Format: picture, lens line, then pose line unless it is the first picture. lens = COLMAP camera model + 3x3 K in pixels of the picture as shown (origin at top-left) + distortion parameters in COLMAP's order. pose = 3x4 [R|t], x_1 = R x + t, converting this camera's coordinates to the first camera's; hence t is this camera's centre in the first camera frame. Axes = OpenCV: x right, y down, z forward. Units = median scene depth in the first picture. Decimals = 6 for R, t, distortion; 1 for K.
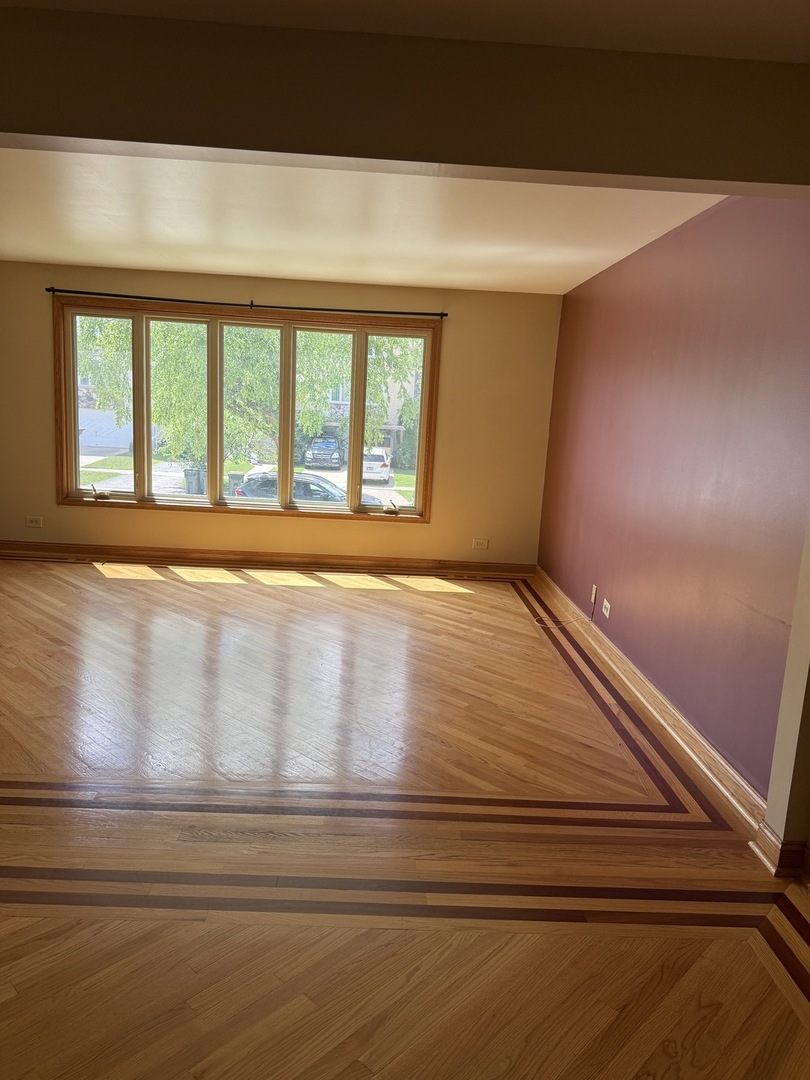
lens RADIAL K [[755.1, 0, 405.0], [0, 755.1, 540.0], [0, 0, 1]] dist [0.153956, -0.209684]
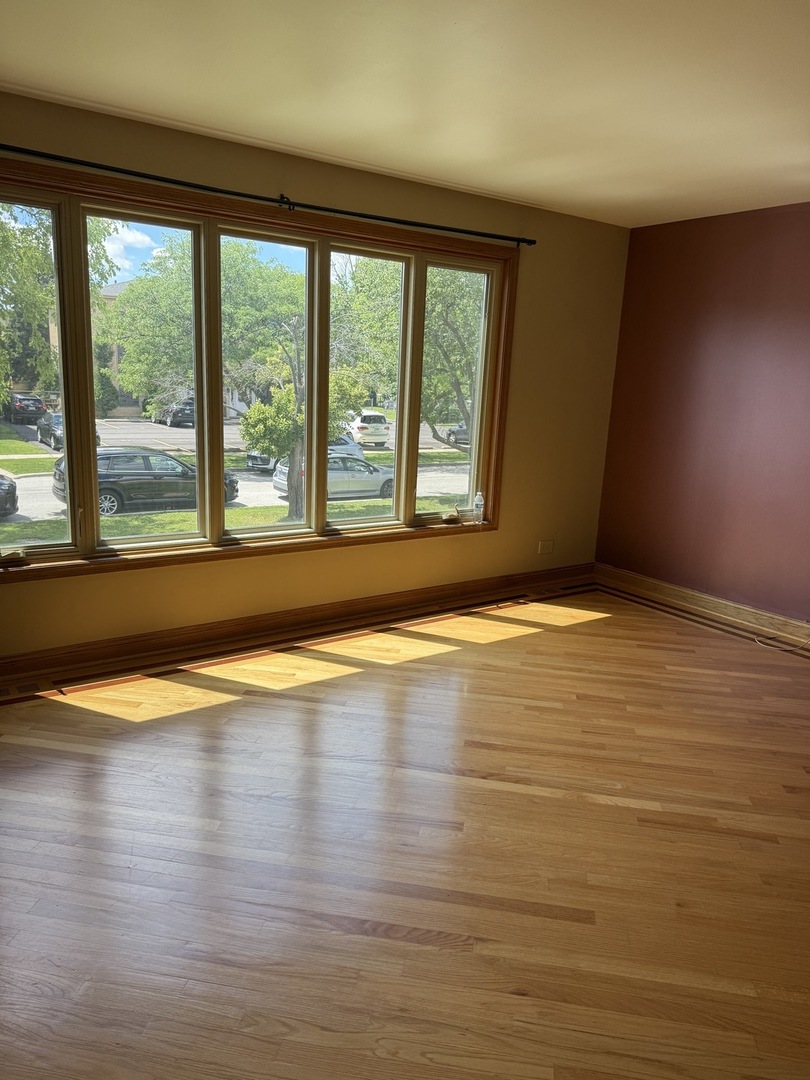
lens RADIAL K [[755.1, 0, 405.0], [0, 755.1, 540.0], [0, 0, 1]] dist [0.153956, -0.209684]
pose [[0.833579, -0.135315, 0.535571, -0.454248], [0.099866, 0.990473, 0.094815, -0.093793], [-0.543299, -0.025551, 0.839151, 0.434259]]
